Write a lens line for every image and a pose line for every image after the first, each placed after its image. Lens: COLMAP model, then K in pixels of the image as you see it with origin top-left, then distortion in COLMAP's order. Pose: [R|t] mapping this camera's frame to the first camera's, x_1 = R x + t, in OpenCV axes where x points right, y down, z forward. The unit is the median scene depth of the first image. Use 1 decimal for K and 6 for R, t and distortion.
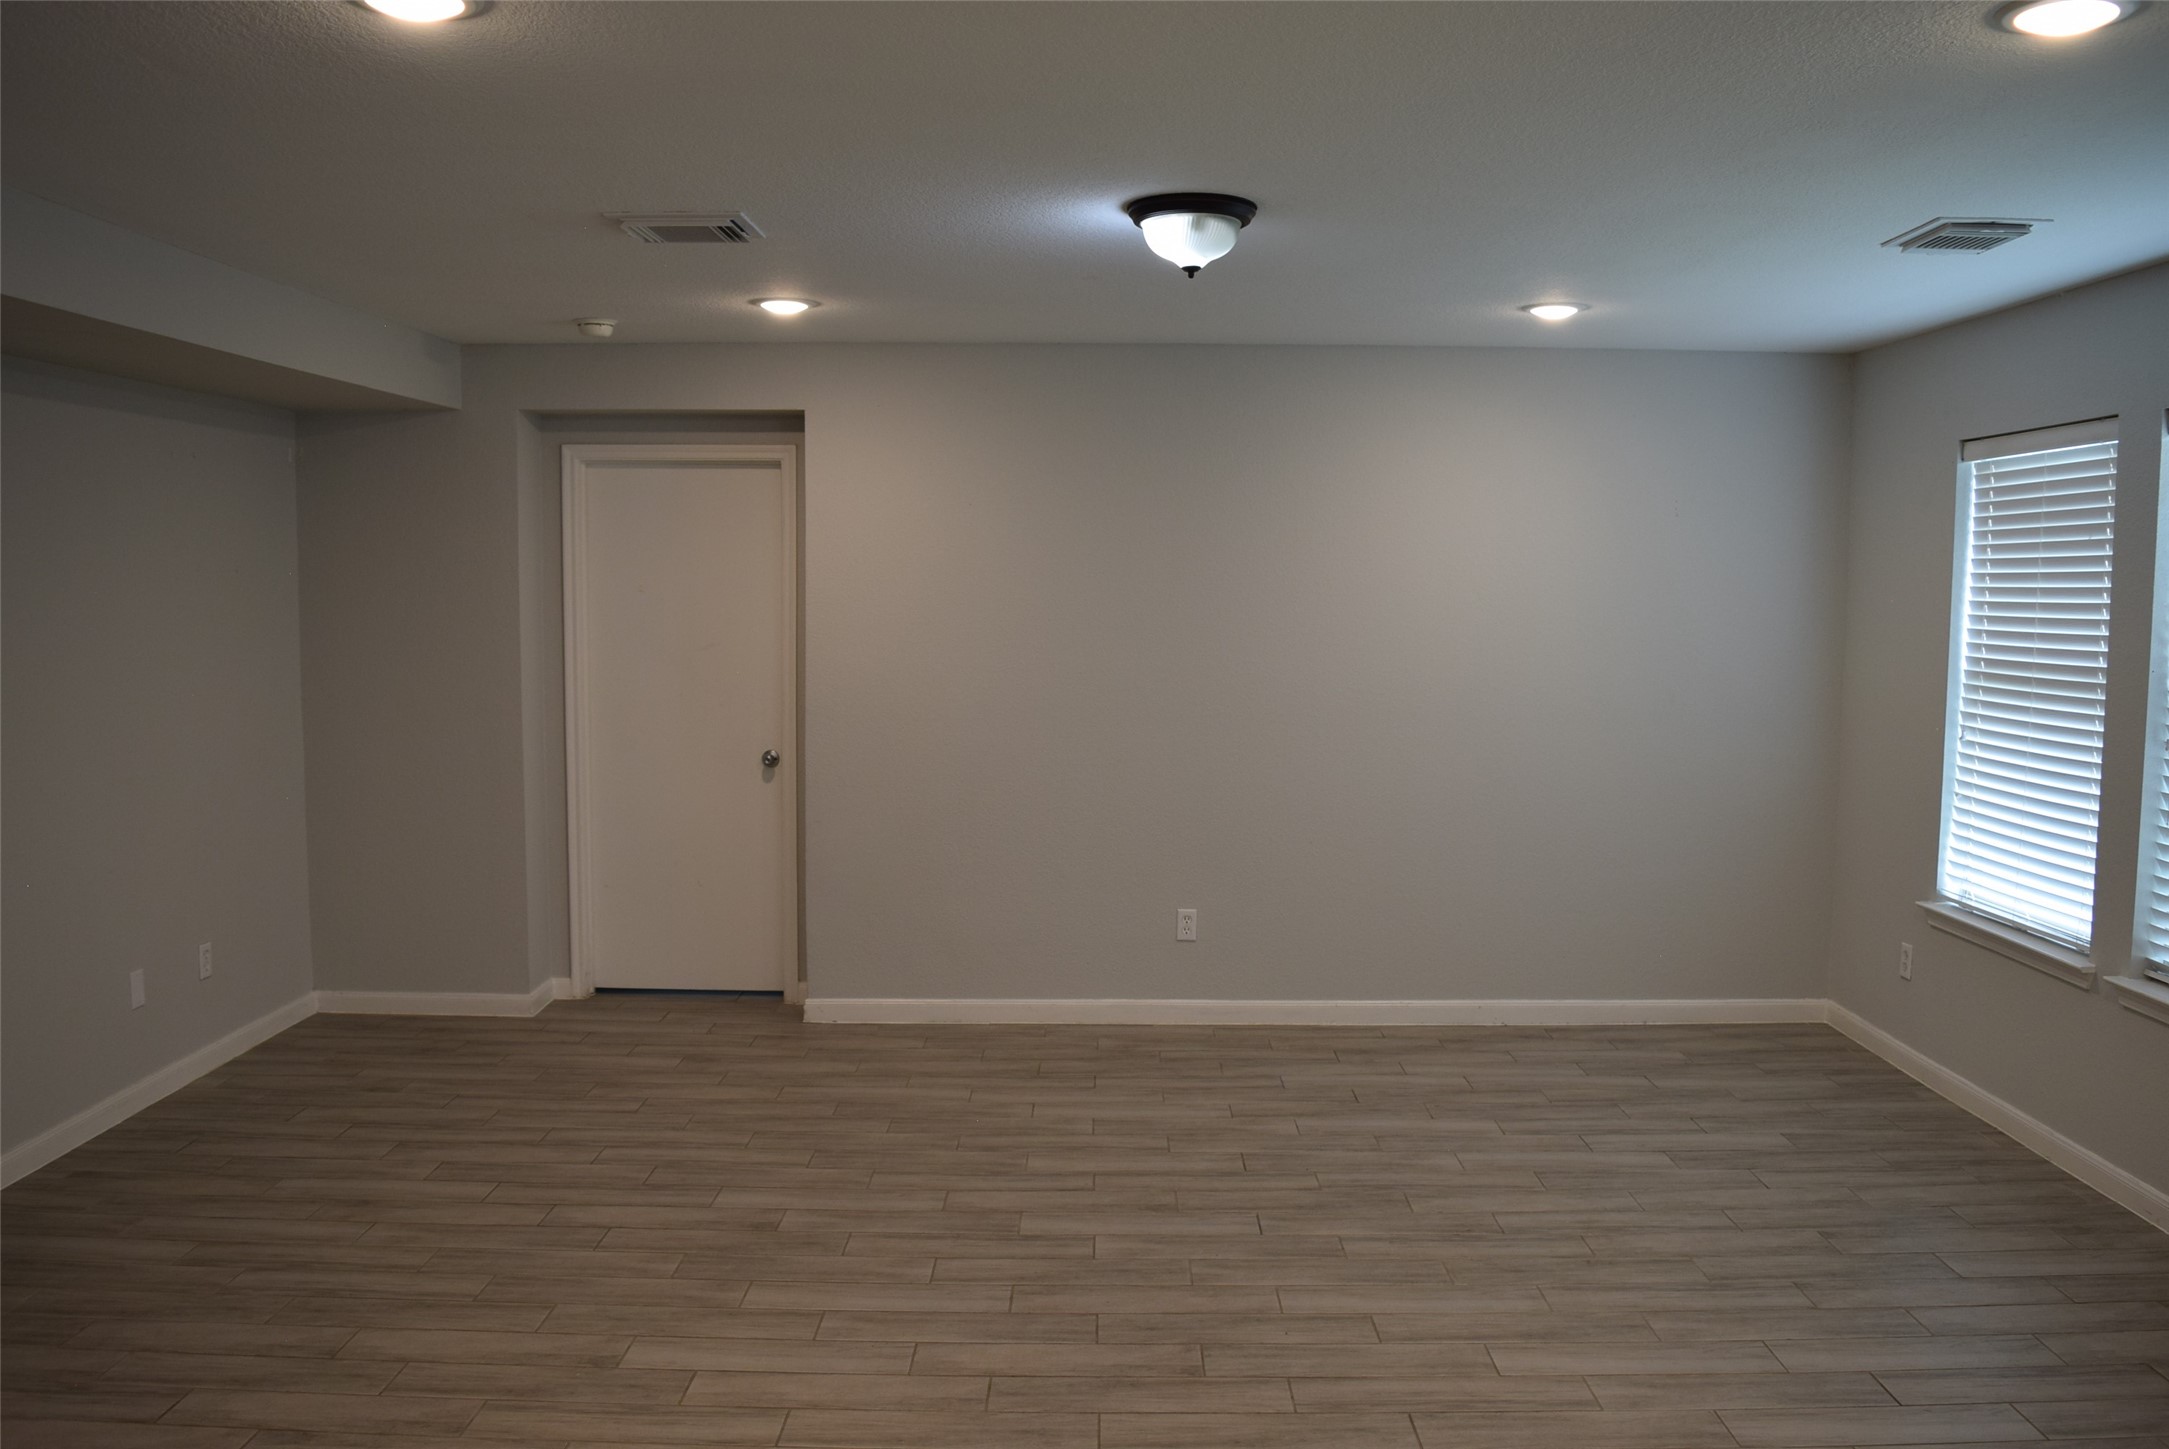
lens RADIAL K [[1708.1, 0, 1089.0], [0, 1708.1, 729.7], [0, 0, 1]] dist [-0.096523, 0.024542]
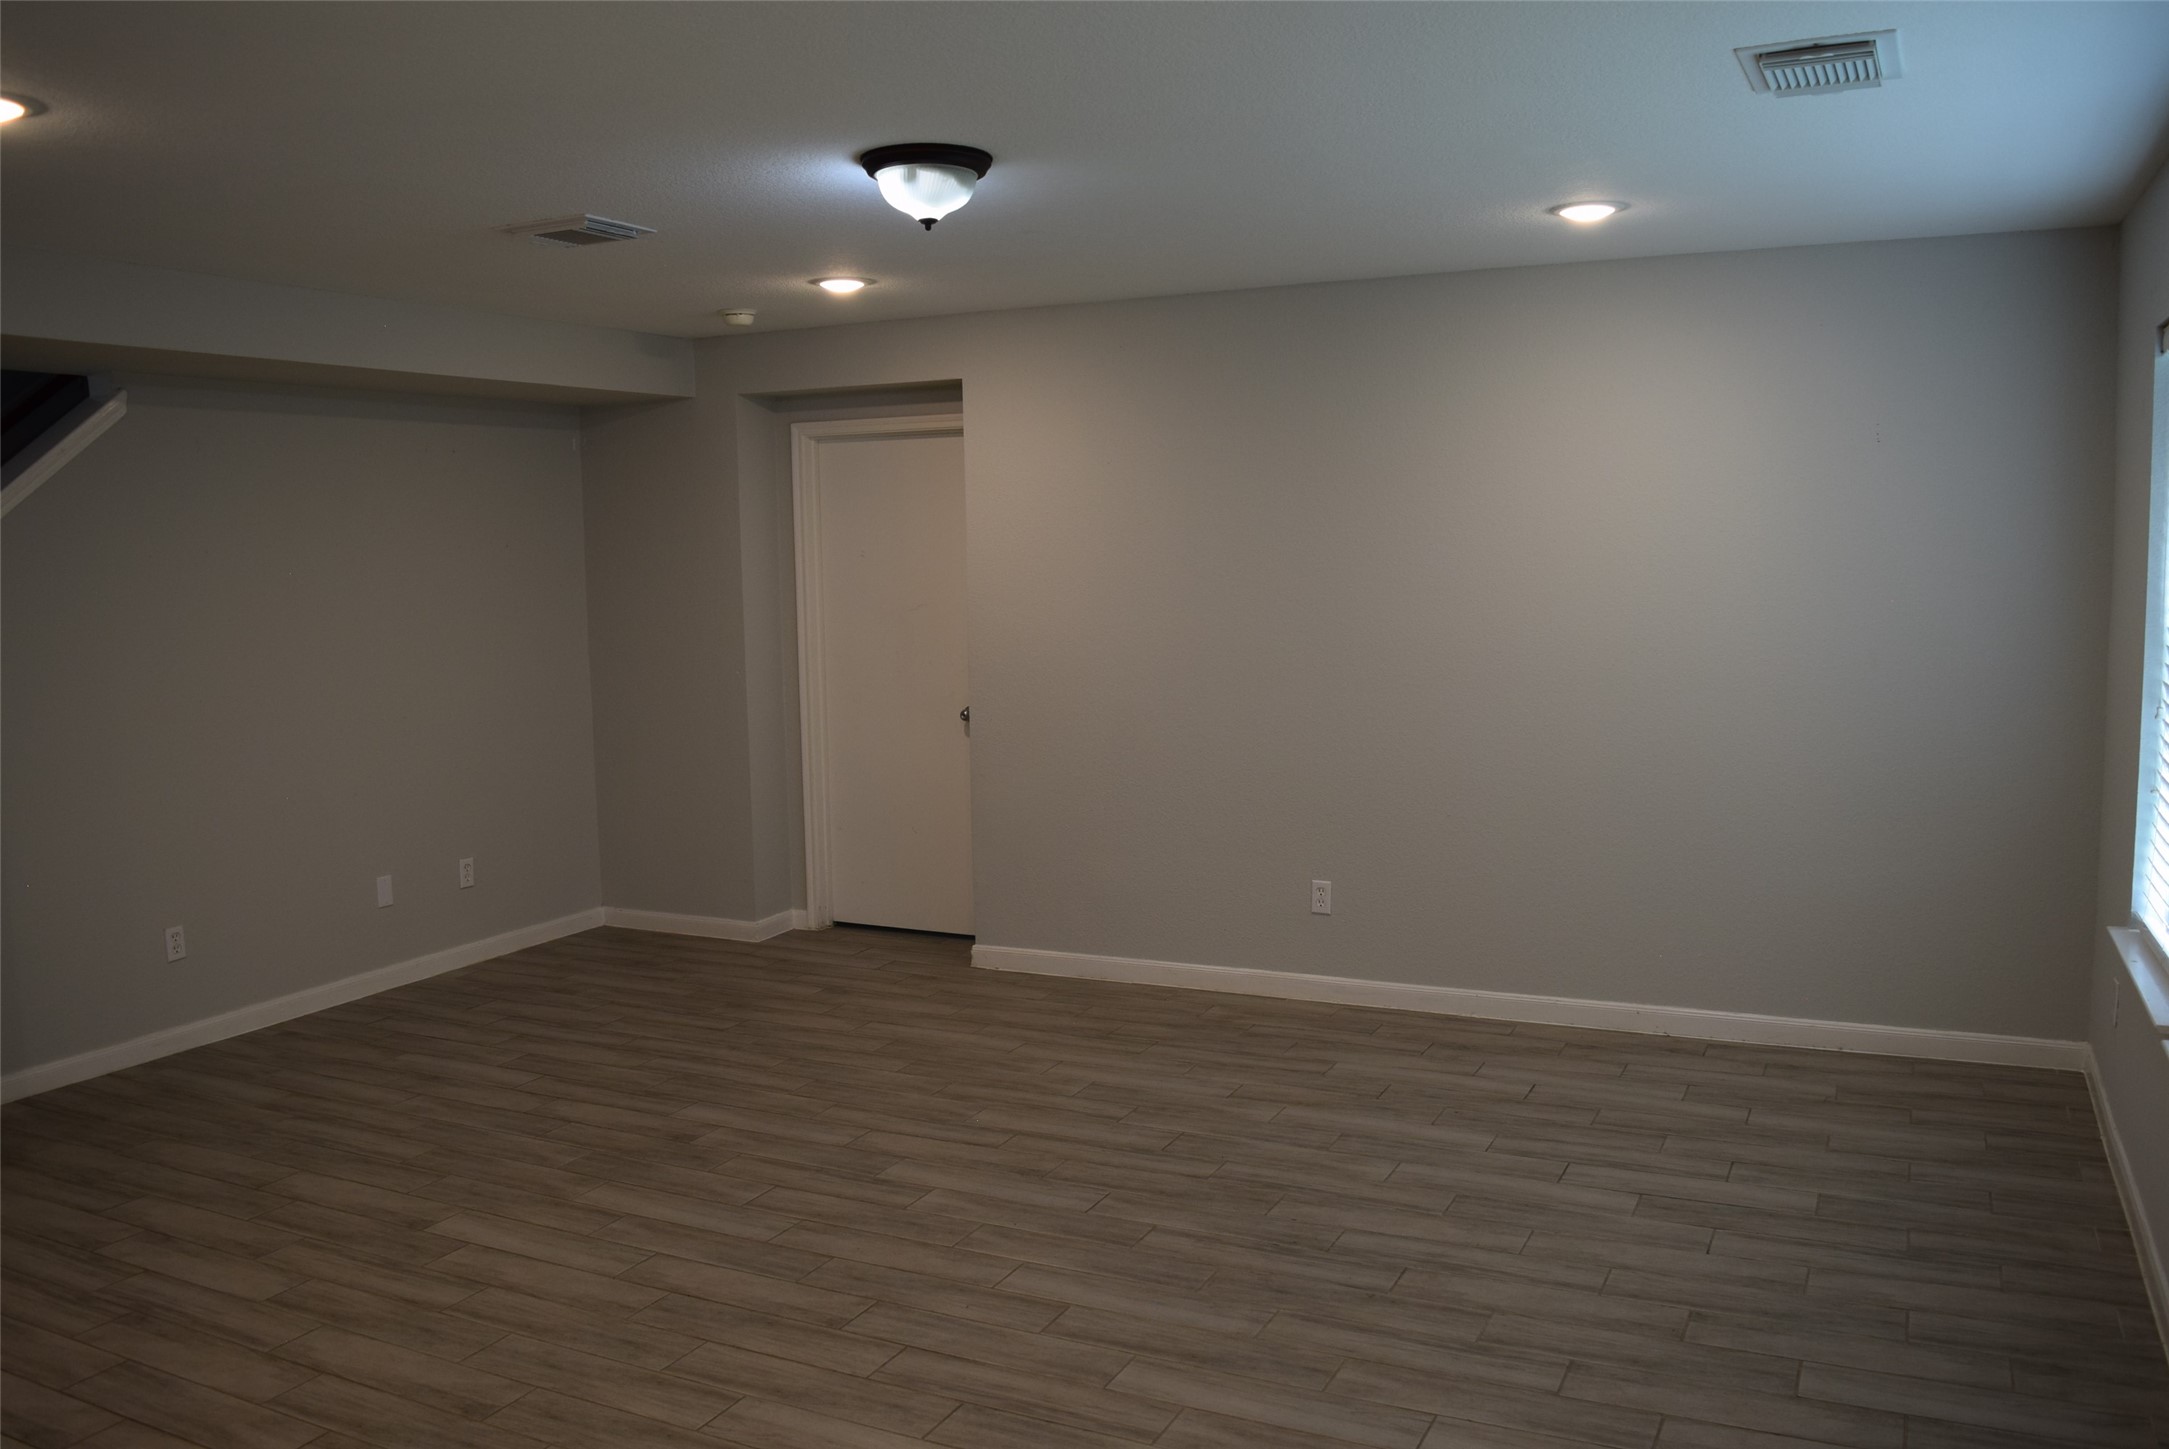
lens RADIAL K [[1708.1, 0, 1089.0], [0, 1708.1, 729.7], [0, 0, 1]] dist [-0.096523, 0.024542]
pose [[0.900253, 0.023481, -0.434734, 0.450208], [-0.013651, 0.999576, 0.025722, -0.001856], [0.435154, -0.017222, 0.900191, 0.116476]]
